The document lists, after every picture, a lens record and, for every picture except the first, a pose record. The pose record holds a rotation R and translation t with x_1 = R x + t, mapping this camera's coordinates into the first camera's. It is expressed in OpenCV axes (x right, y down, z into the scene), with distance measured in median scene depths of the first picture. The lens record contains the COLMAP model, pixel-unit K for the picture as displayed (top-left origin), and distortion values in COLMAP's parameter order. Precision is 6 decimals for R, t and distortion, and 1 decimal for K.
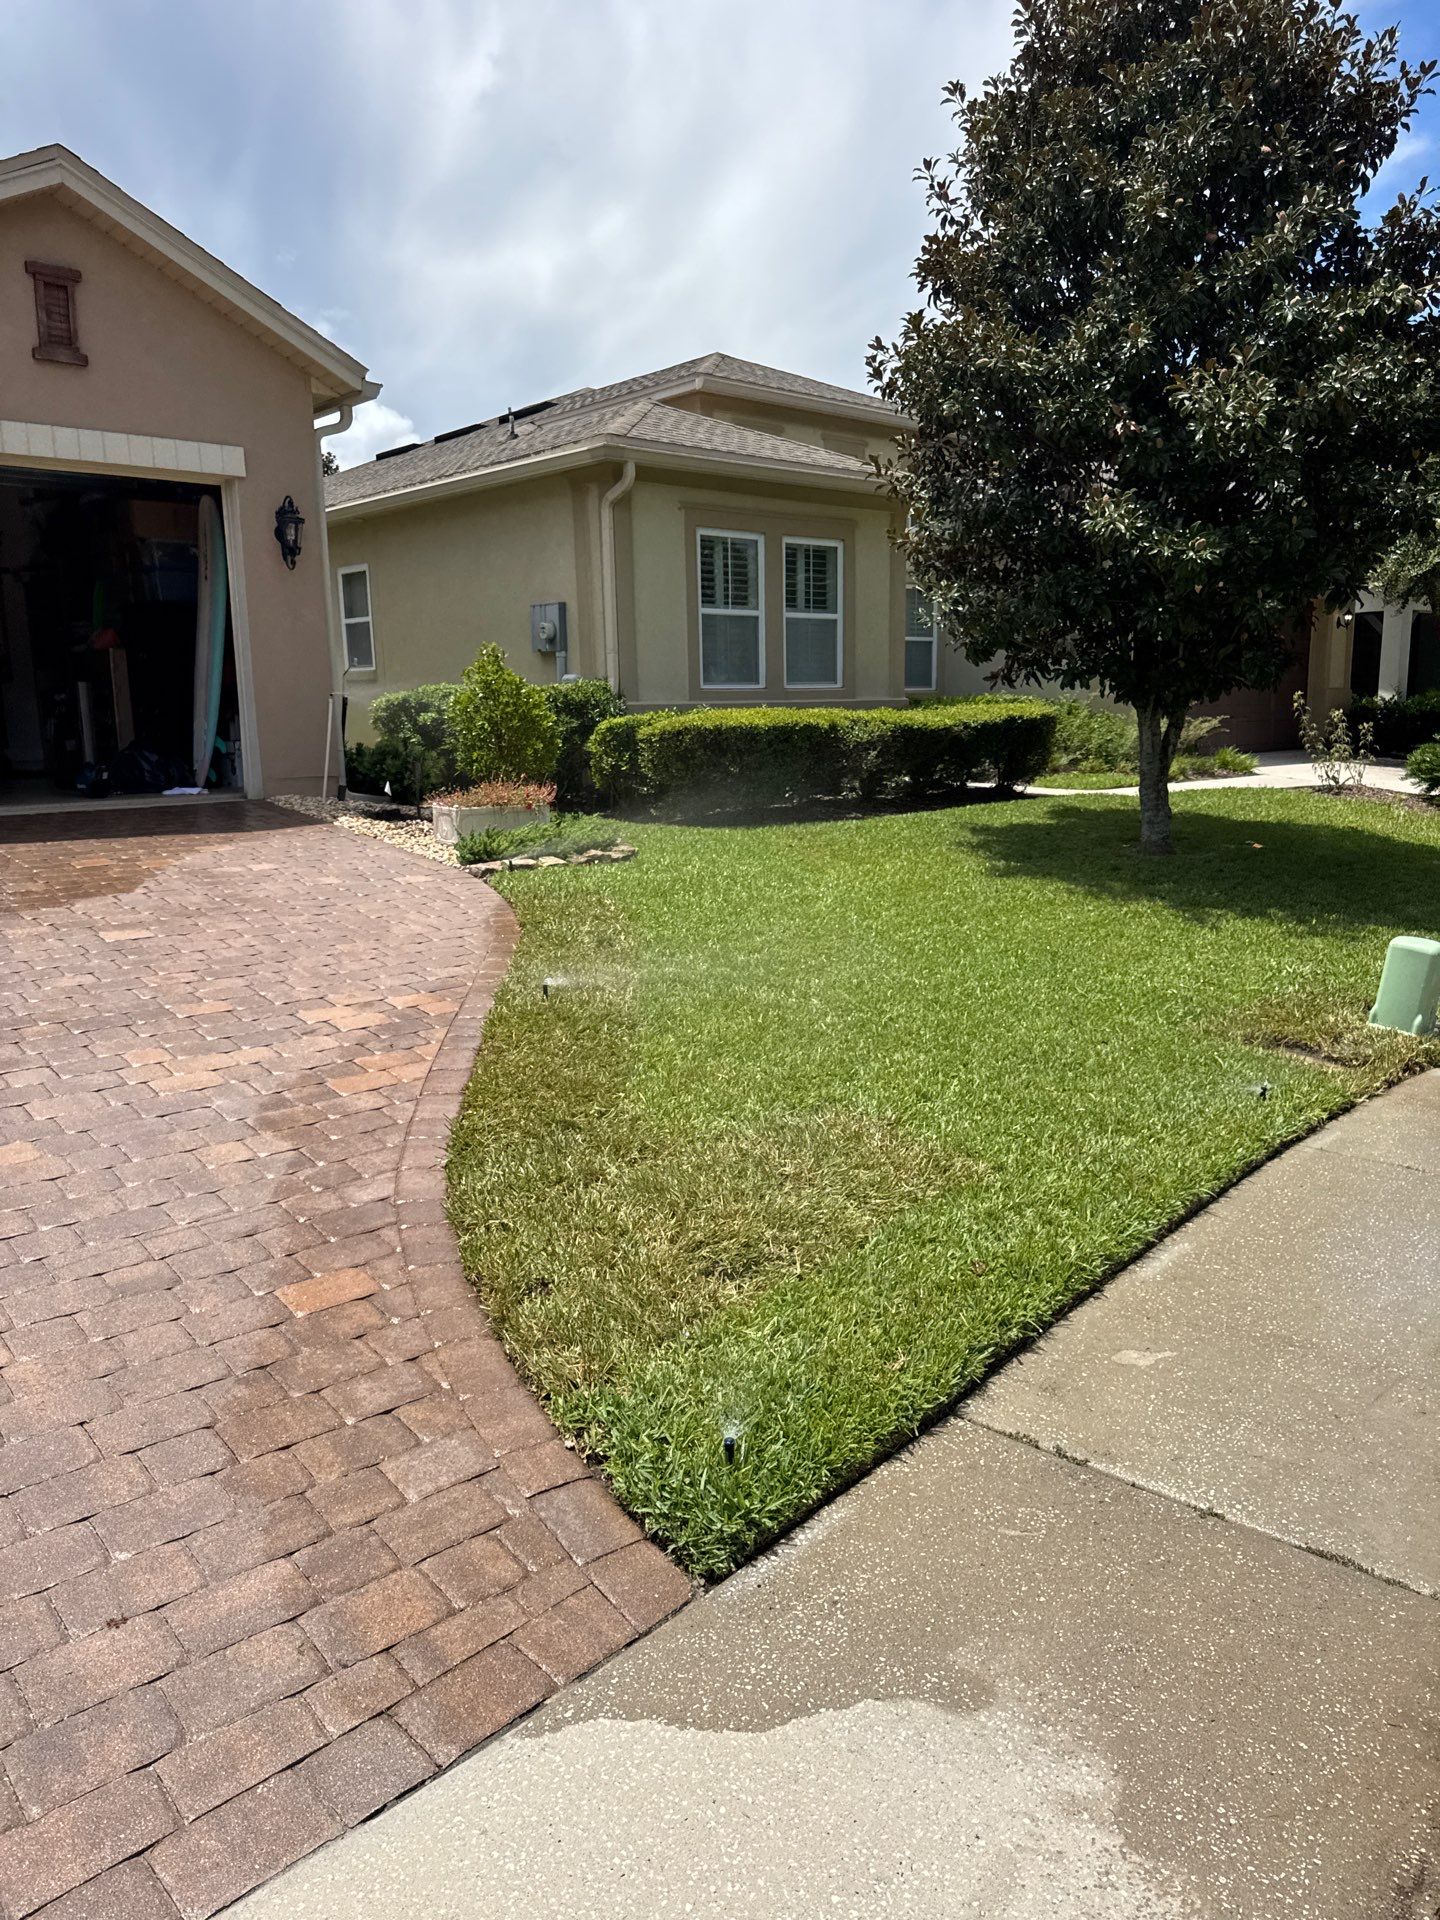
lens RADIAL K [[1350.5, 0, 727.3], [0, 1350.5, 951.4], [0, 0, 1]] dist [0.011072, -0.003034]
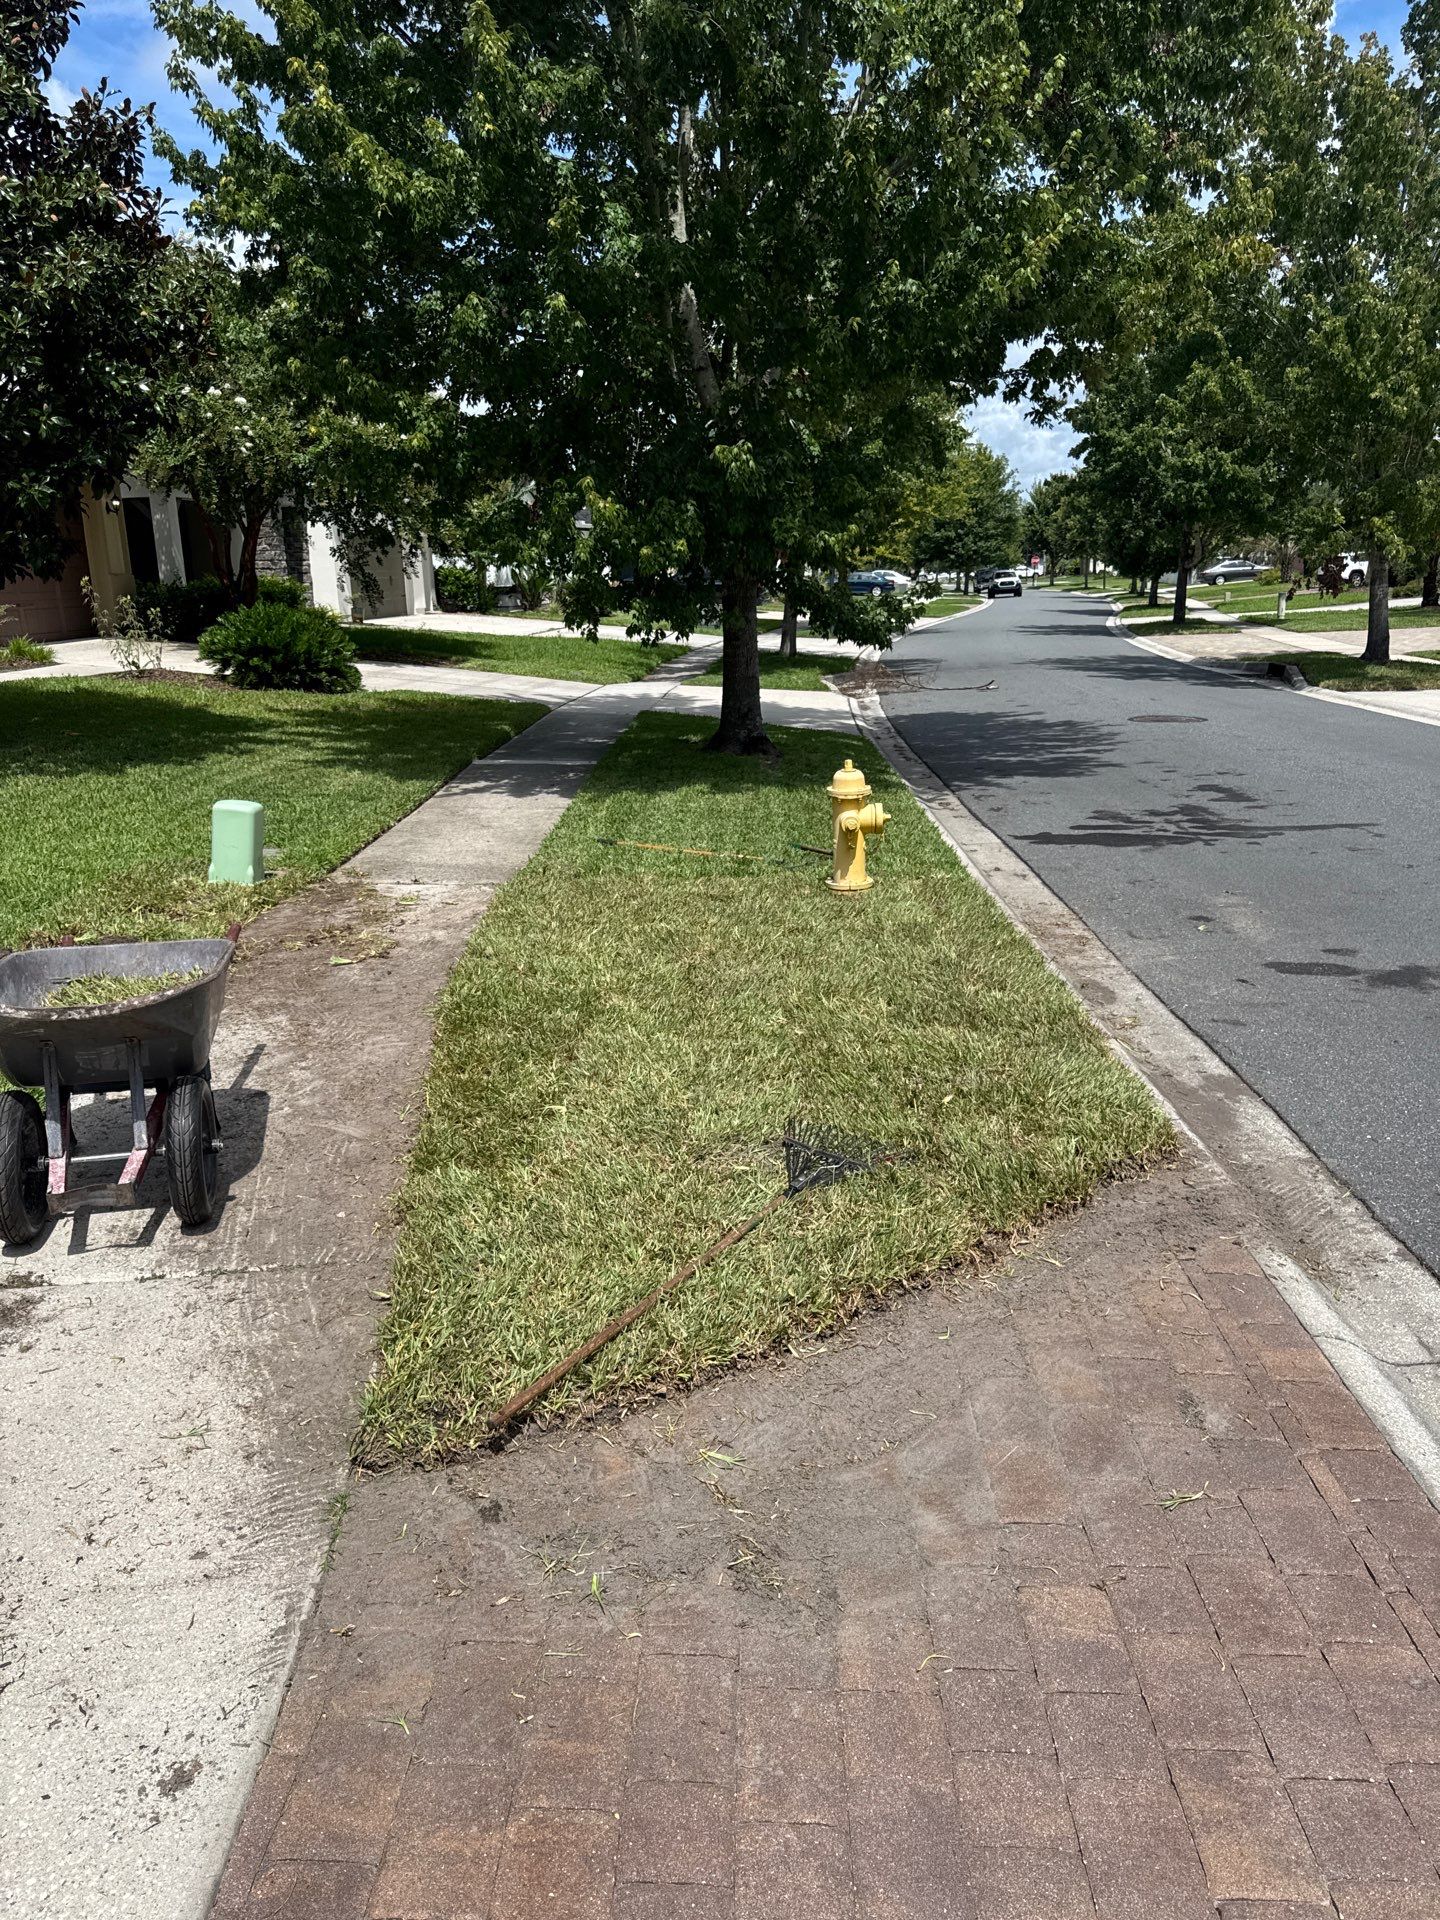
lens RADIAL K [[1357.1, 0, 709.8], [0, 1357.1, 966.2], [0, 0, 1]] dist [-0.009410, -0.001496]
pose [[0.687842, -0.205634, 0.696124, -0.024185], [0.141030, 0.978617, 0.149730, 0.008732], [-0.712029, -0.004817, 0.702134, -0.055349]]
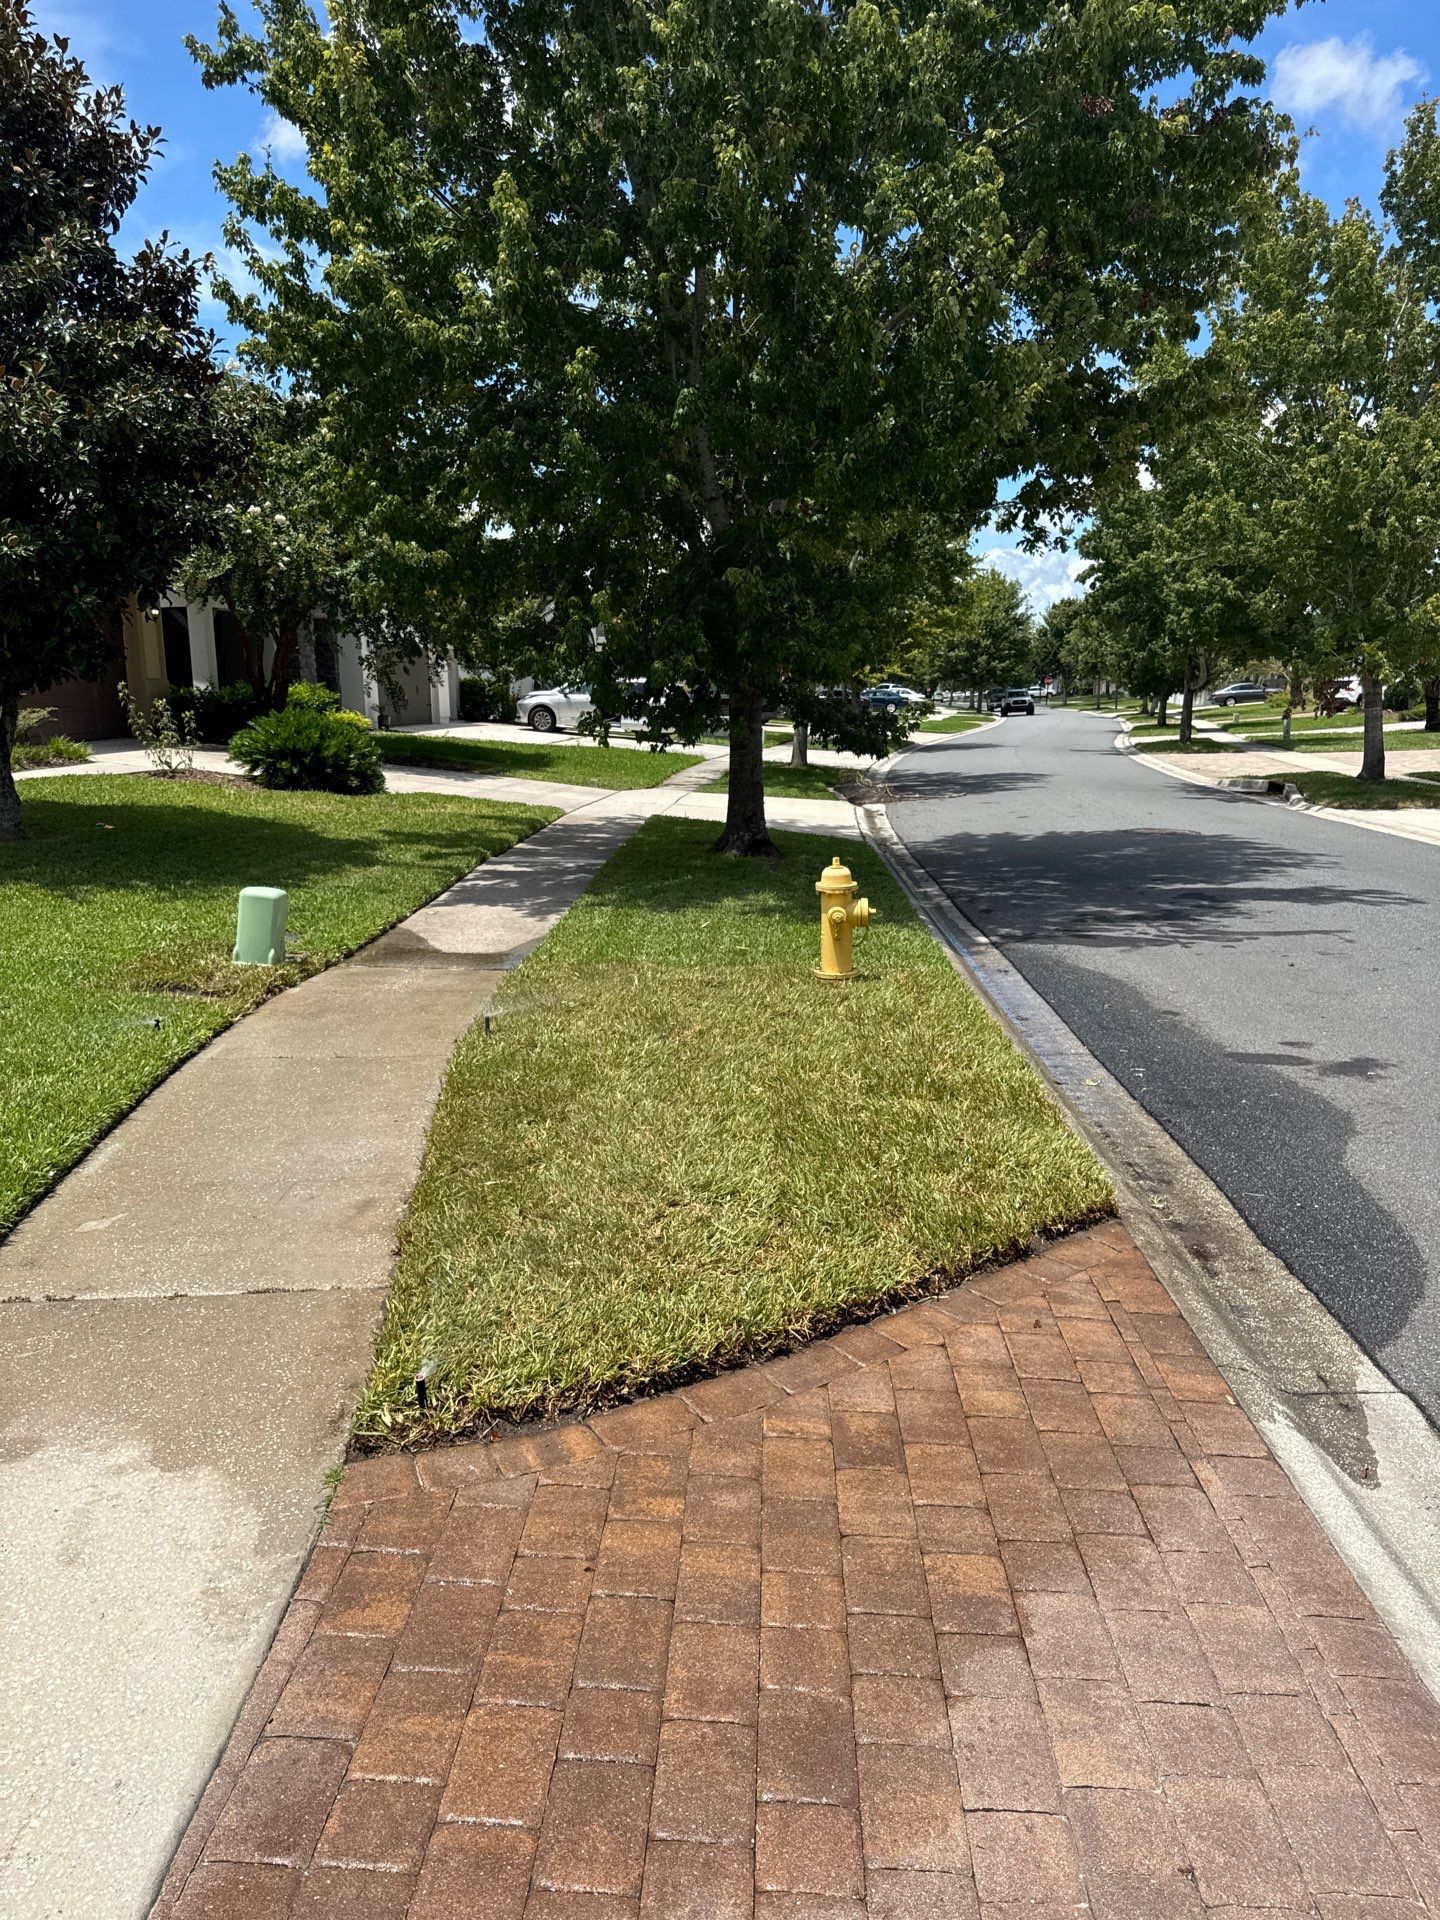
lens RADIAL K [[1369.3, 0, 710.9], [0, 1369.3, 963.7], [0, 0, 1]] dist [0.001789, -0.000836]
pose [[0.698741, -0.134932, 0.702534, -0.050614], [0.125295, 0.989954, 0.065516, 0.017996], [-0.704317, 0.042246, 0.708628, -0.096504]]
